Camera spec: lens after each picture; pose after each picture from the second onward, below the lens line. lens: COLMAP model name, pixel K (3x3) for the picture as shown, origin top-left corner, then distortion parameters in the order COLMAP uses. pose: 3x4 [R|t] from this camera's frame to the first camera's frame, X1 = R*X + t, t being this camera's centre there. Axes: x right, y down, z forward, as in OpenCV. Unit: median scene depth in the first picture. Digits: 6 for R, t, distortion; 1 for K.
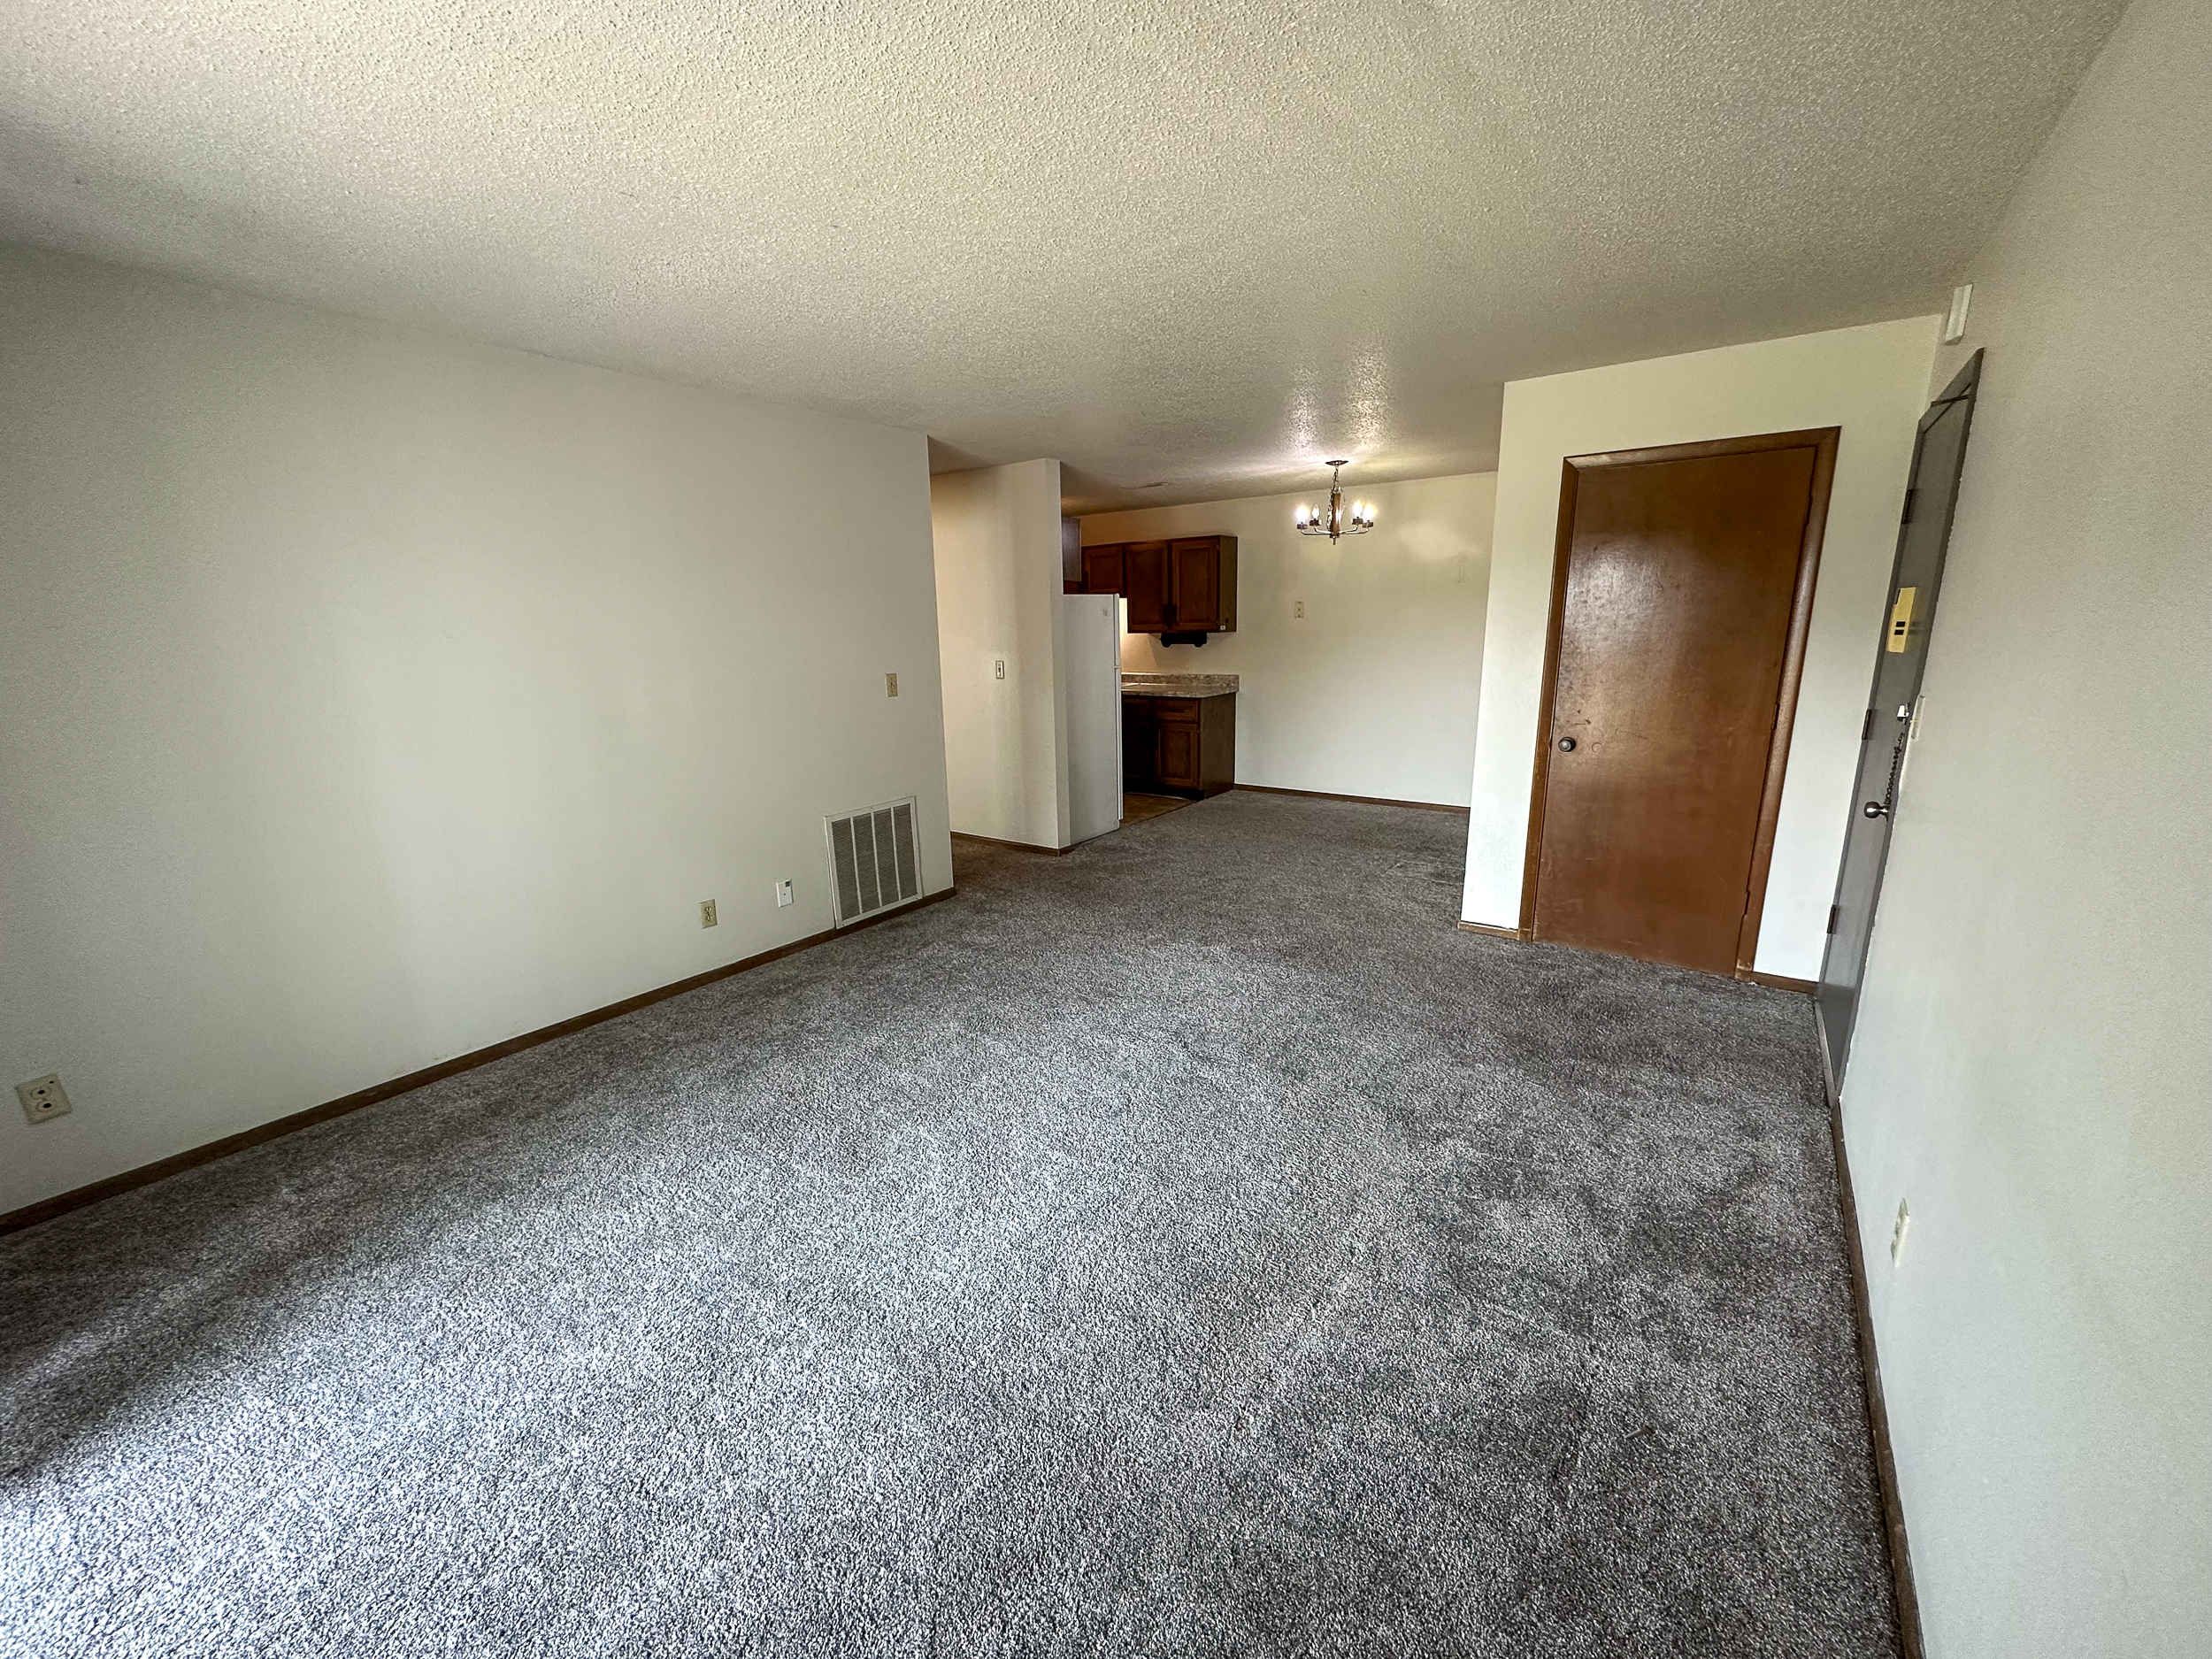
lens RADIAL K [[884.1, 0, 1106.0], [0, 884.1, 829.5], [0, 0, 1]] dist [-0.002236, -0.000341]
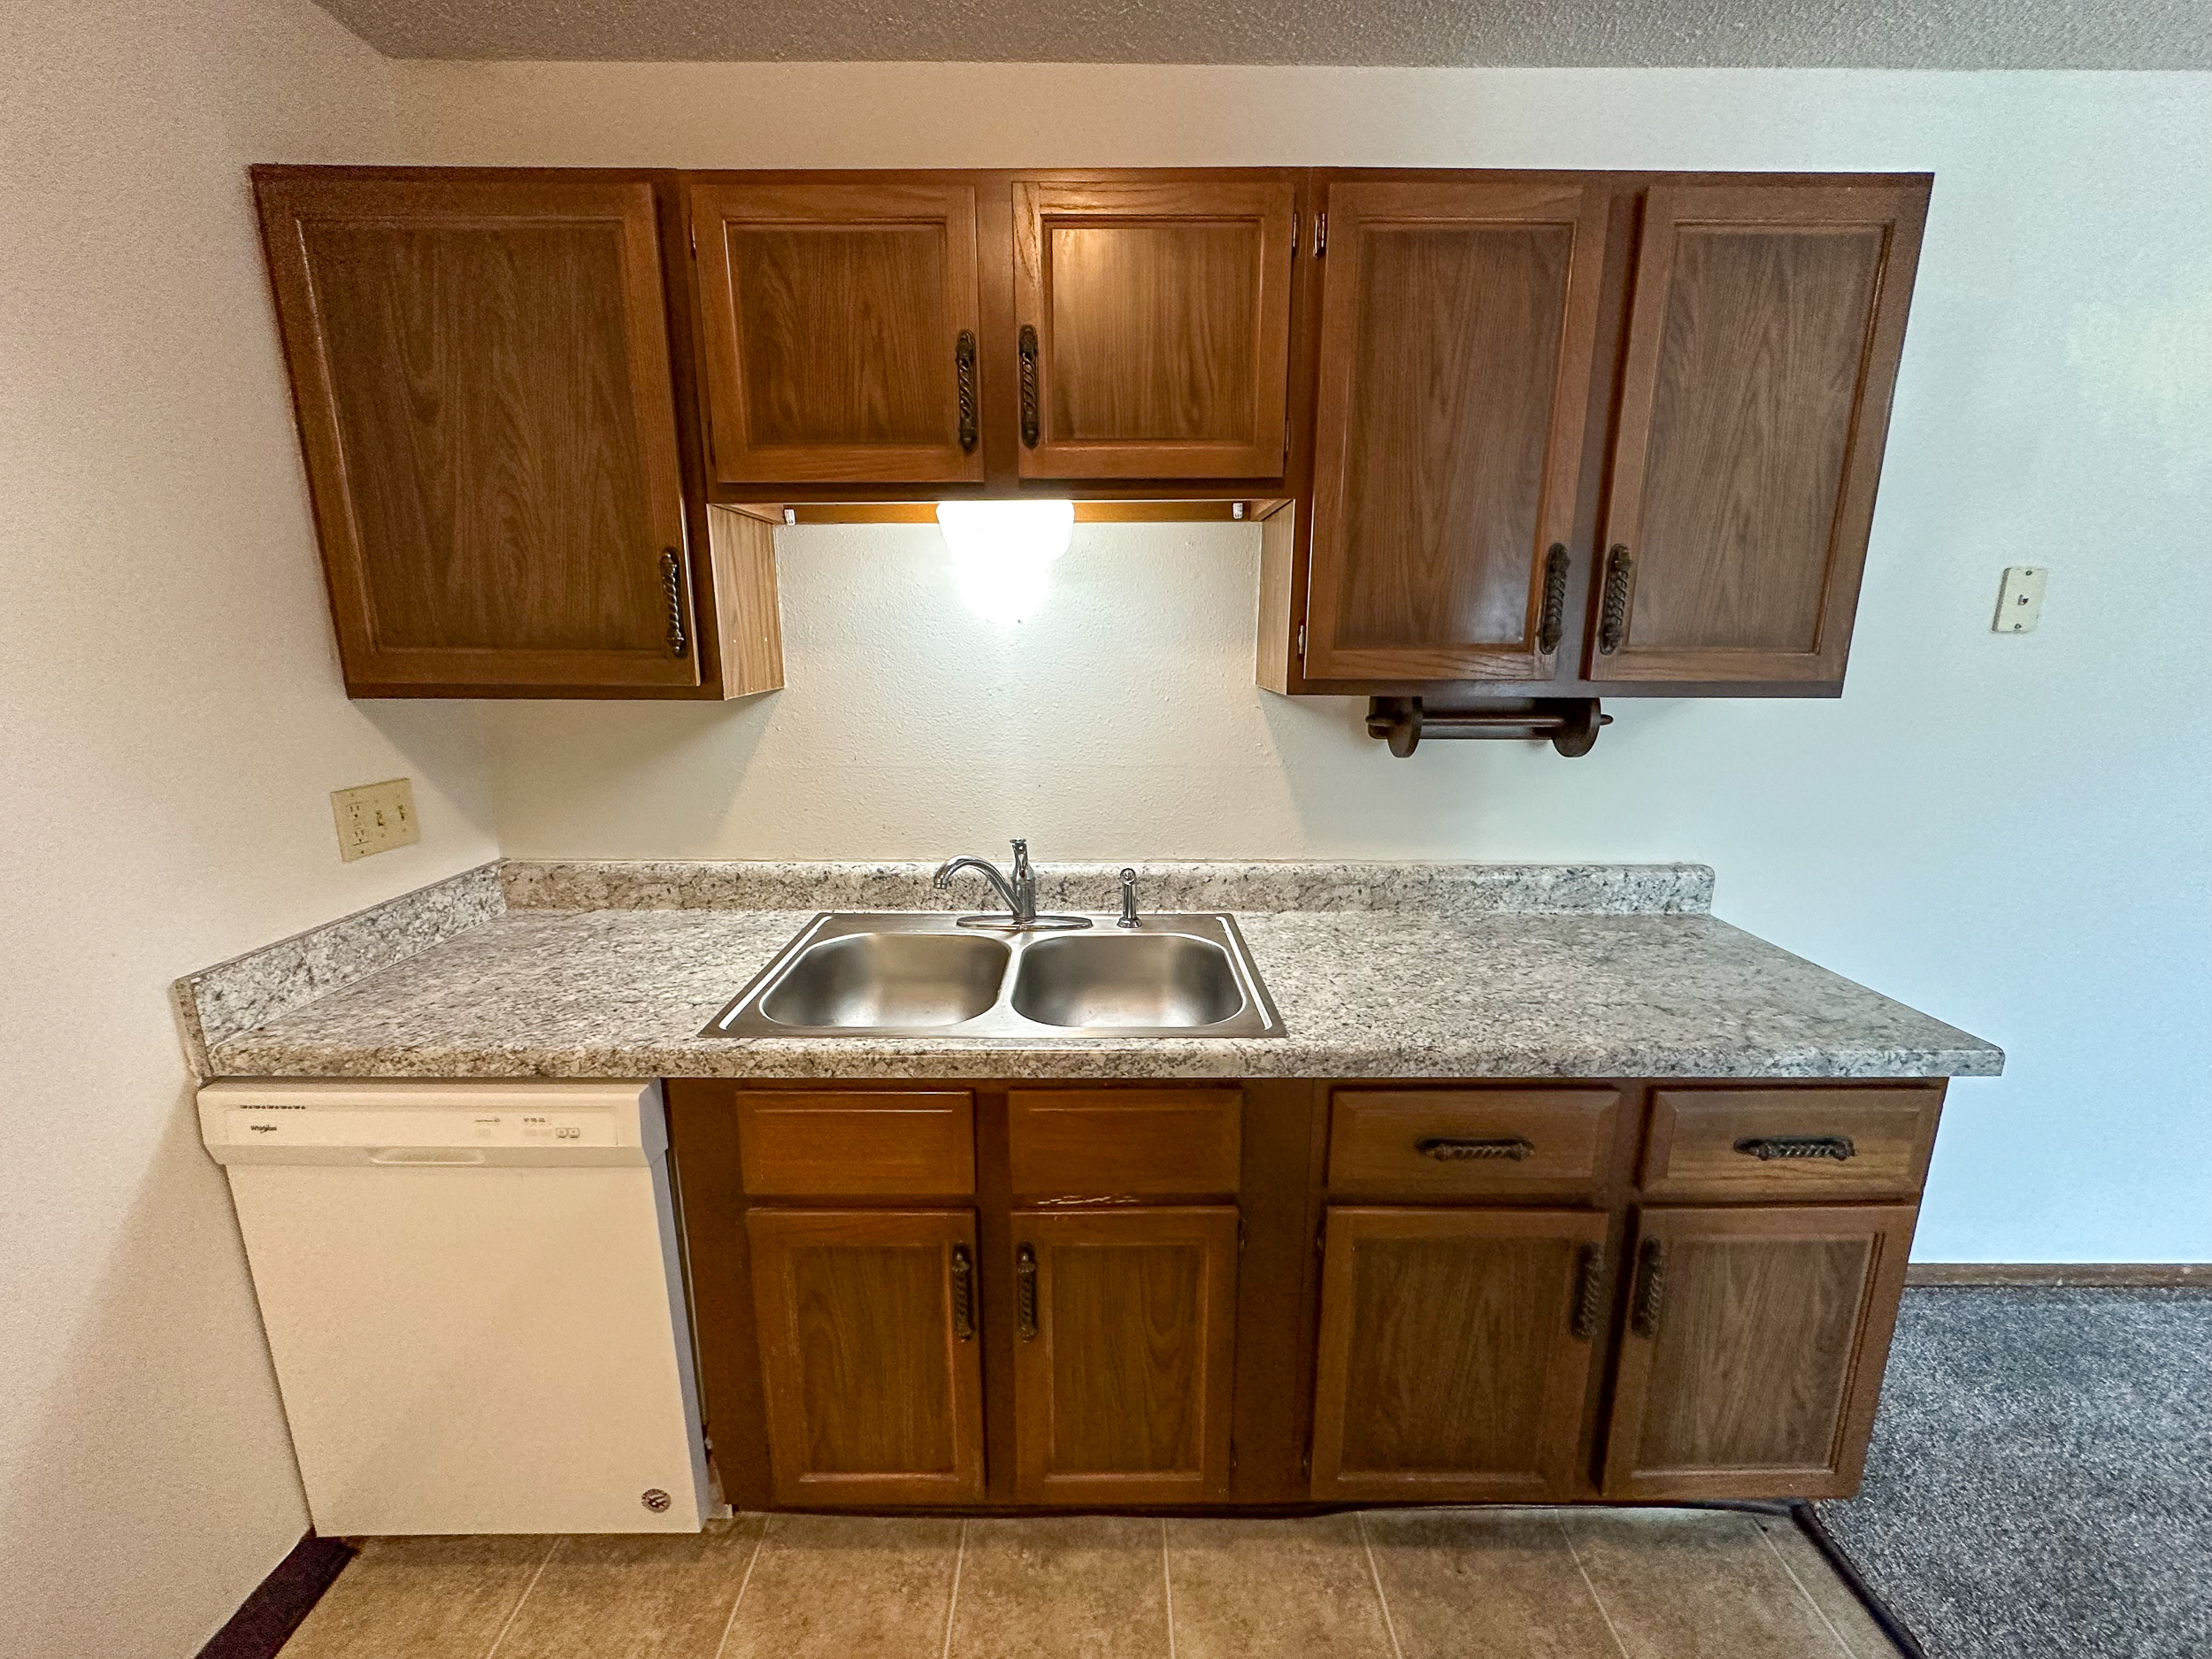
lens RADIAL K [[884.1, 0, 1106.0], [0, 884.1, 829.5], [0, 0, 1]] dist [-0.002236, -0.000341]
pose [[0.809582, -0.099962, 0.578433, -0.124620], [0.112585, 0.993542, 0.014124, -0.213915], [-0.576109, 0.053688, 0.815607, 0.929646]]
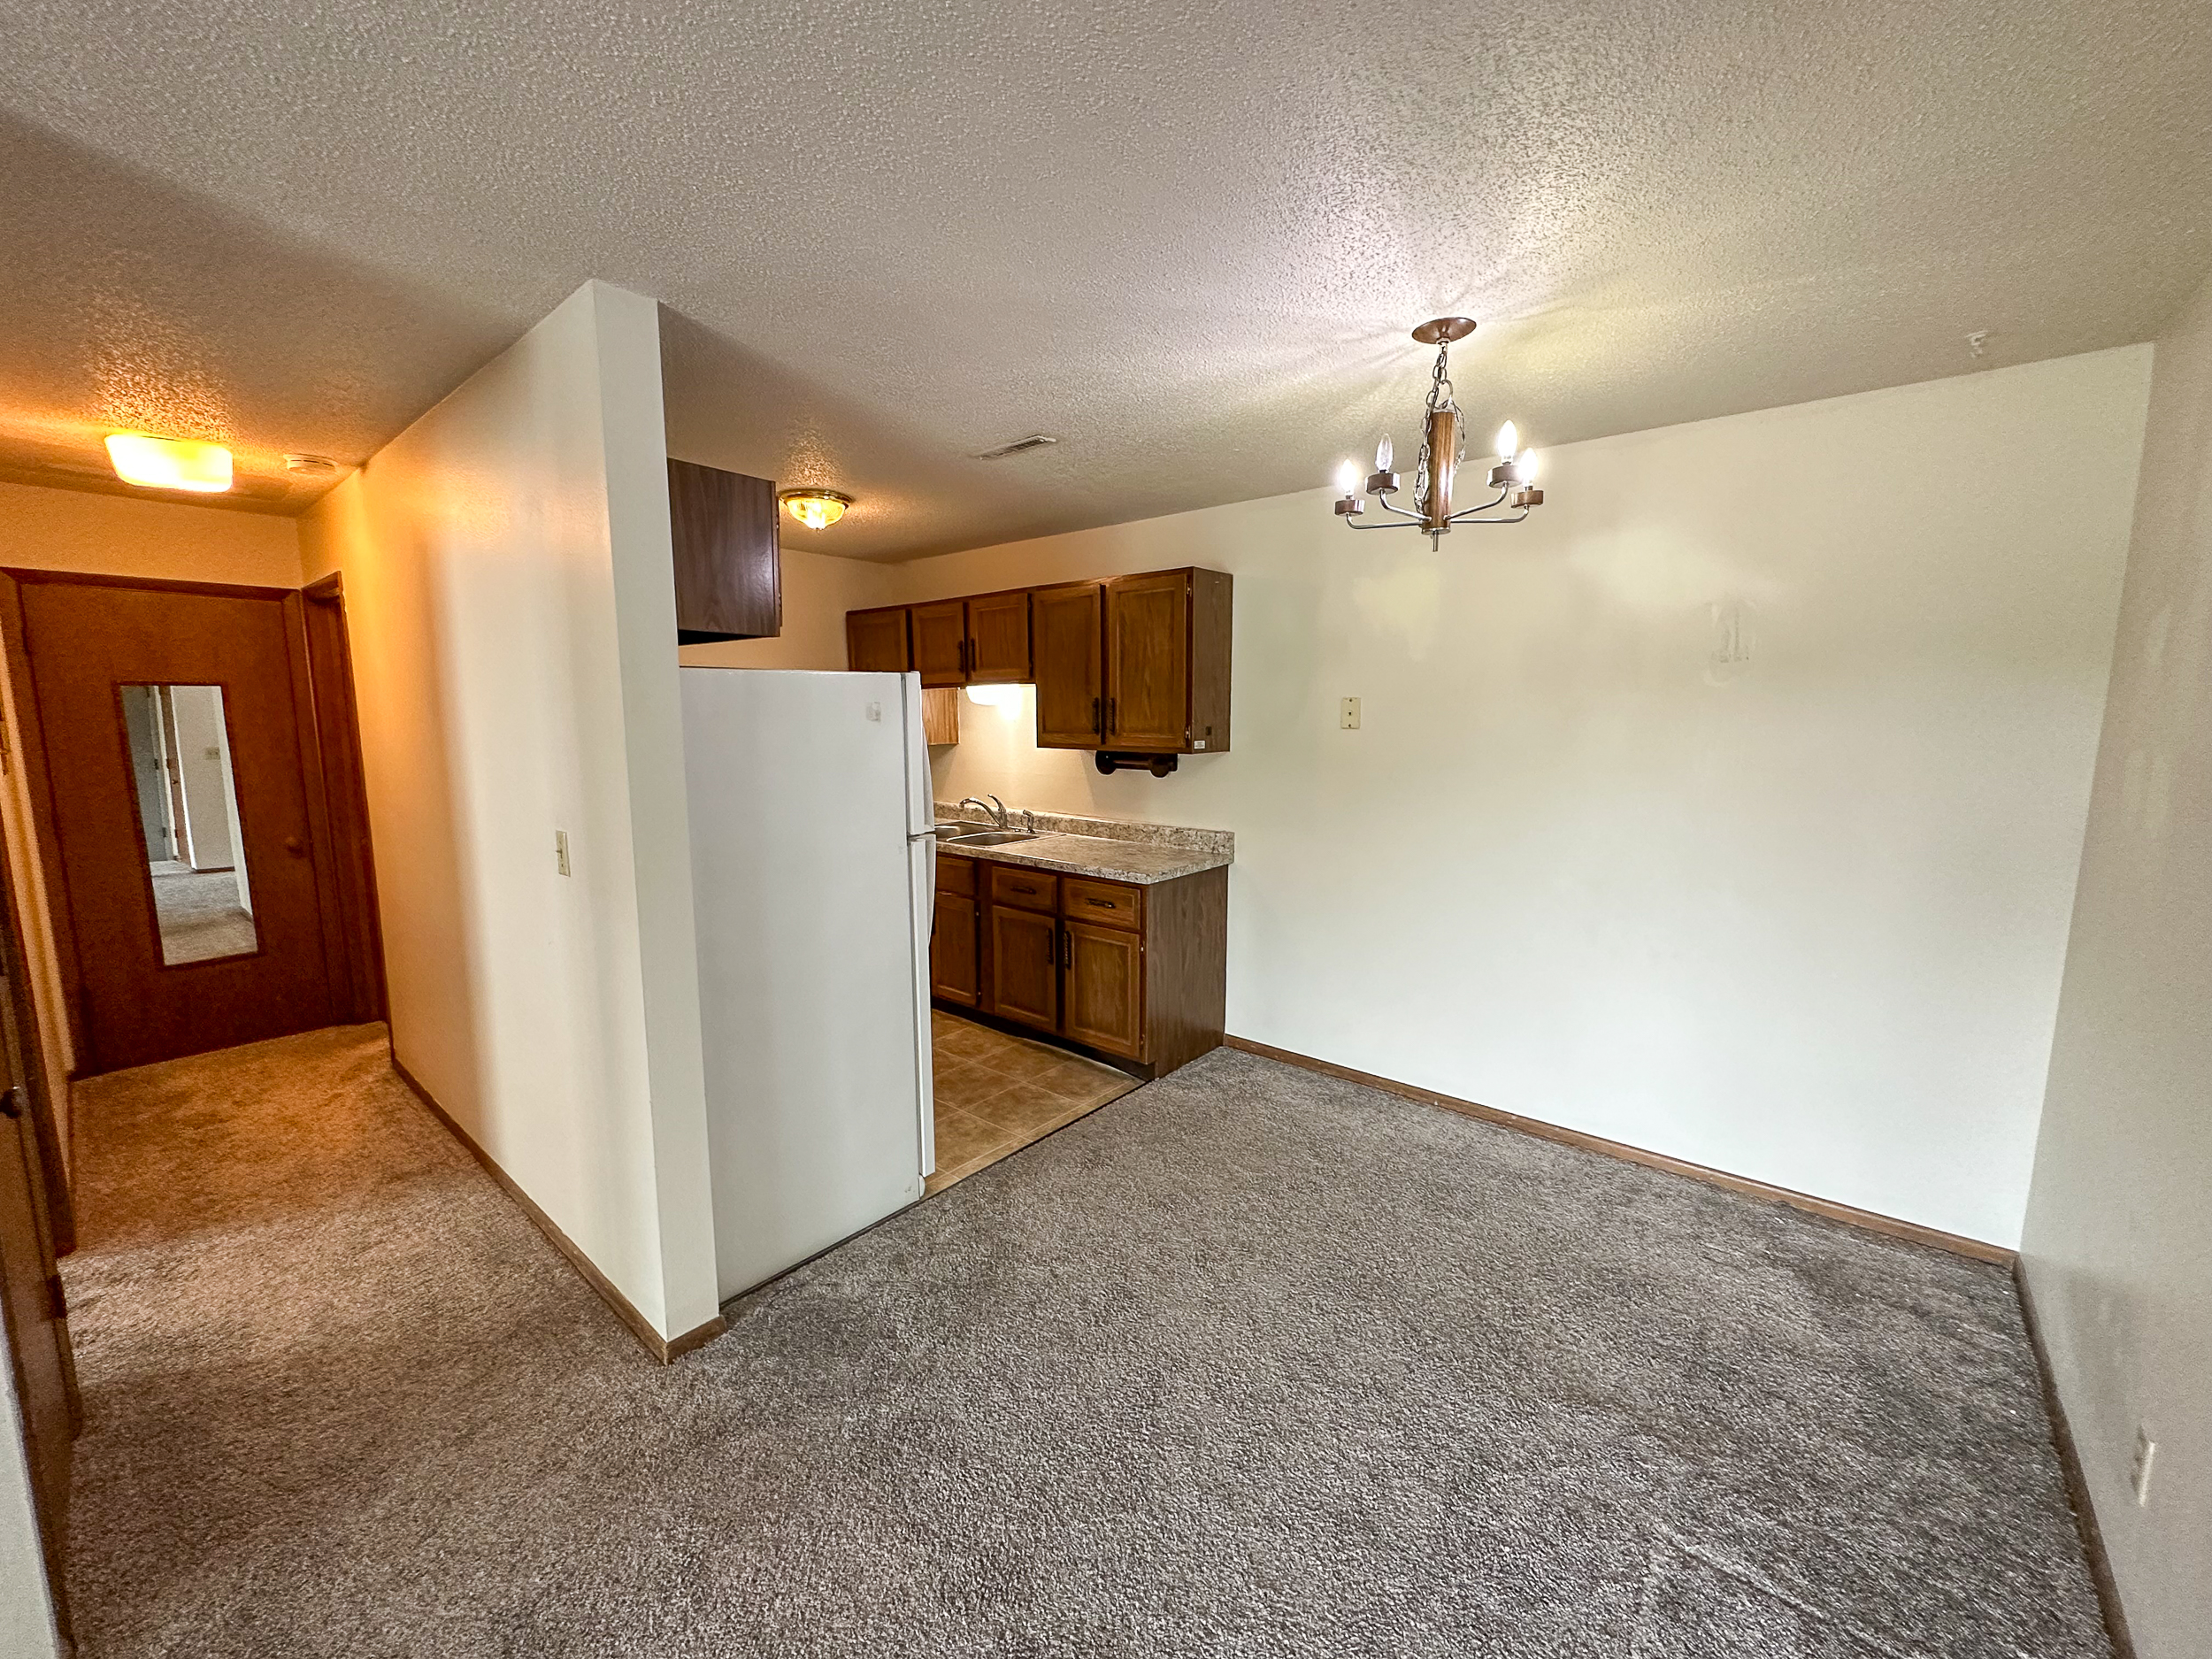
lens RADIAL K [[884.1, 0, 1106.0], [0, 884.1, 829.5], [0, 0, 1]] dist [-0.002236, -0.000341]
pose [[0.996631, 0.031623, -0.075673, 0.118476], [-0.038857, 0.994611, -0.096116, -0.127973], [0.072226, 0.098732, 0.992489, 0.492246]]
